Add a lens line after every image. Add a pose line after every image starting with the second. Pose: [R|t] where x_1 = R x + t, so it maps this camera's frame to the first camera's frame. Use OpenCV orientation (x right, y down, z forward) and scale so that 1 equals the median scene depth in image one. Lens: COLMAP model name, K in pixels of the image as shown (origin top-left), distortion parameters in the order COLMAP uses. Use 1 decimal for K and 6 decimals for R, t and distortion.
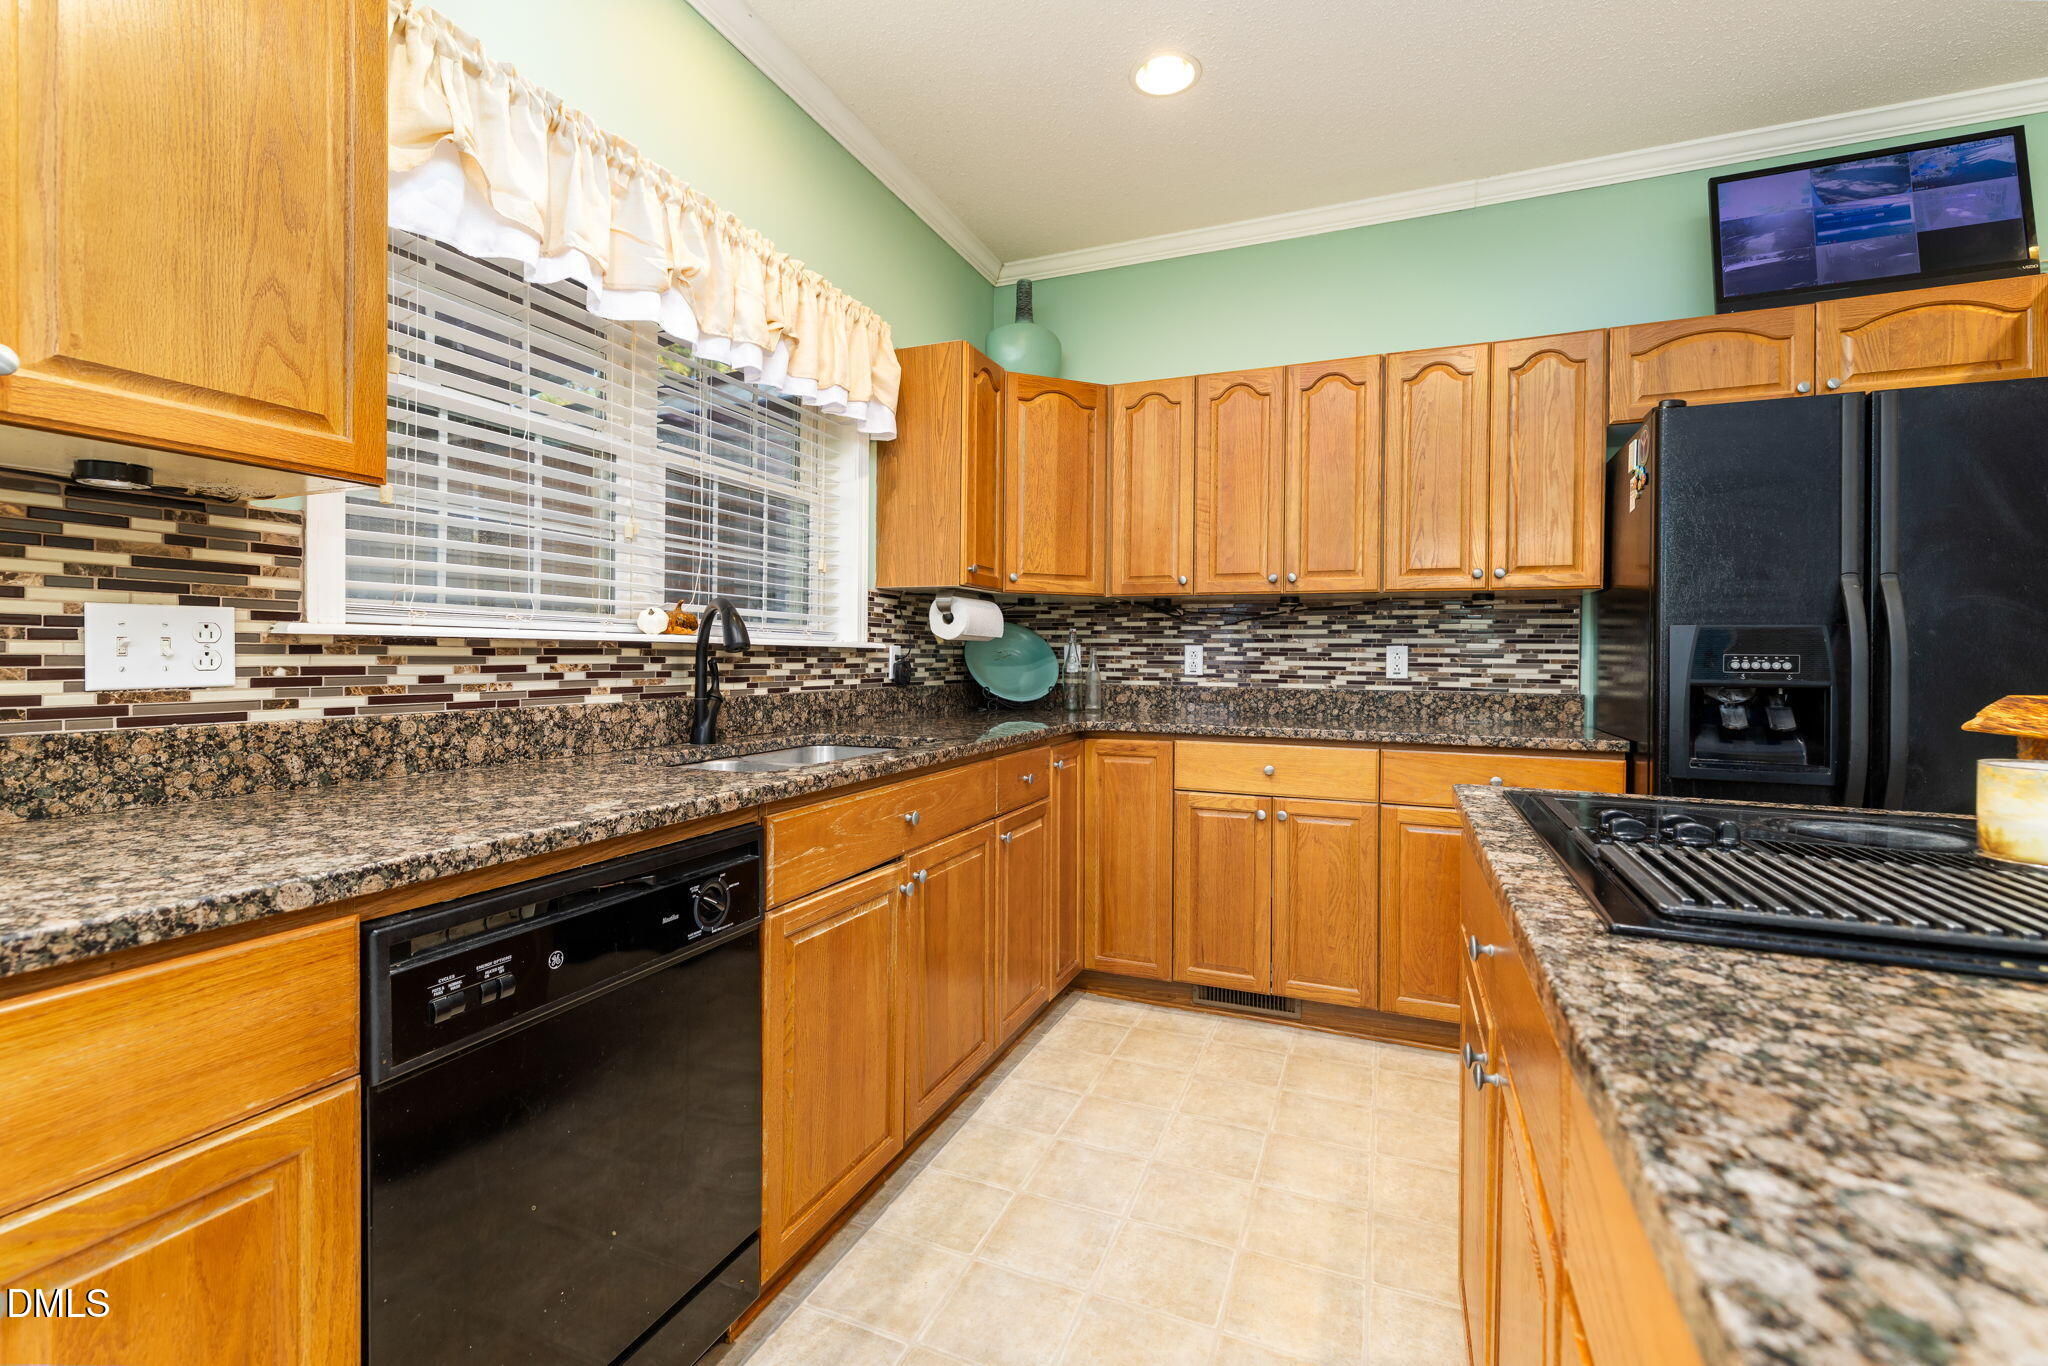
lens RADIAL K [[897.0, 0, 1021.7], [0, 897.0, 665.7], [0, 0, 1]] dist [0.004881, 0.000580]
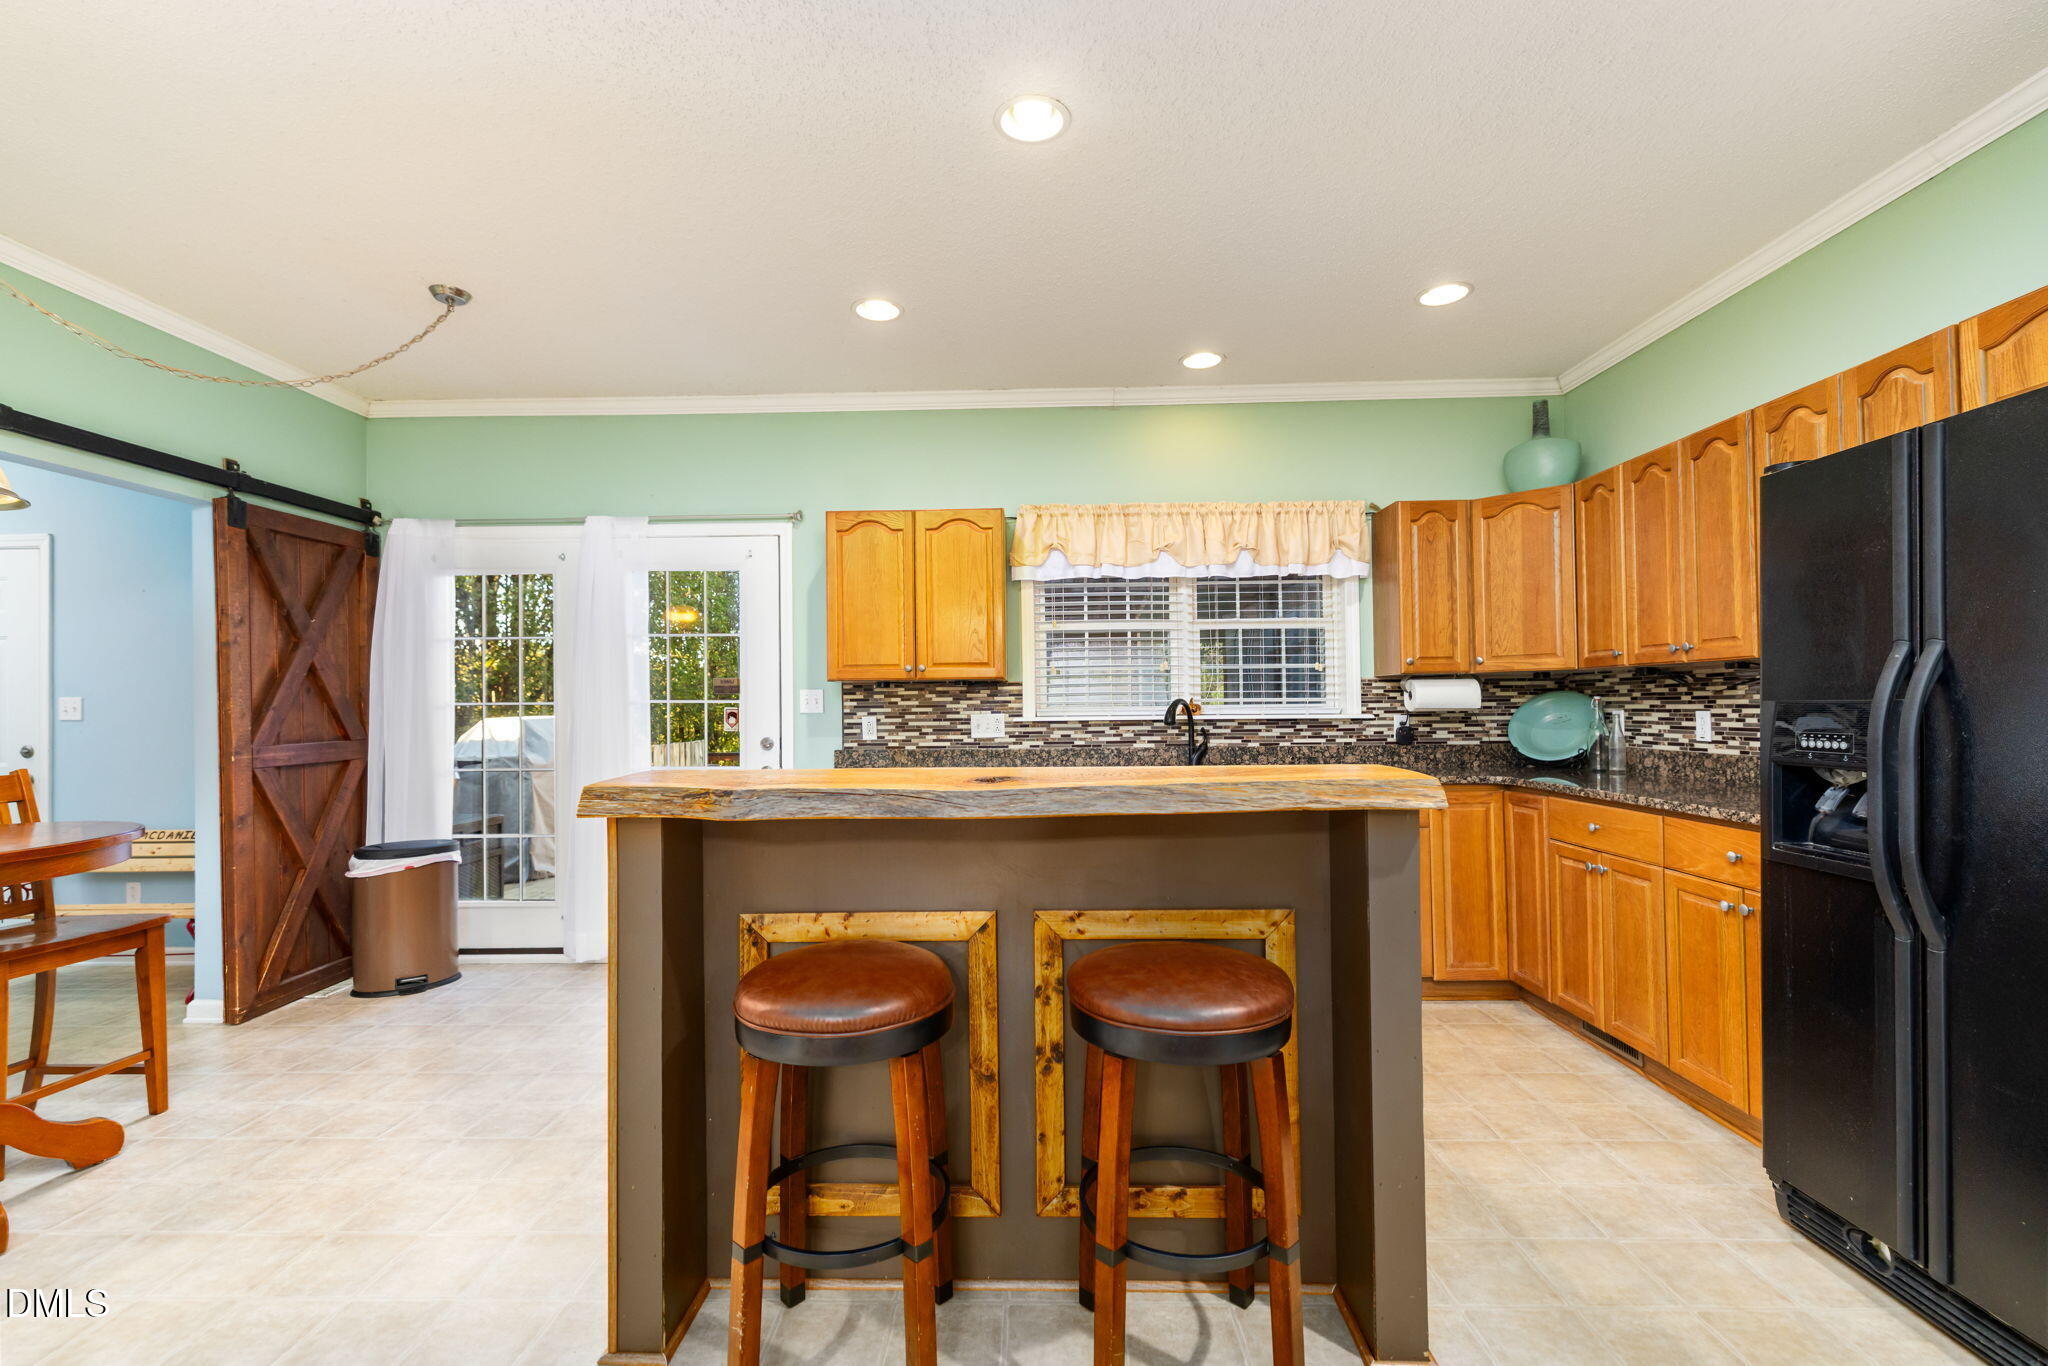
lens RADIAL K [[897.0, 0, 1020.9], [0, 897.0, 695.7], [0, 0, 1]] dist [0.004881, 0.000580]
pose [[0.373371, -0.023722, -0.927379, 0.962727], [0.004298, 0.999707, -0.023841, -0.022461], [0.927672, 0.004915, 0.373363, -0.077333]]
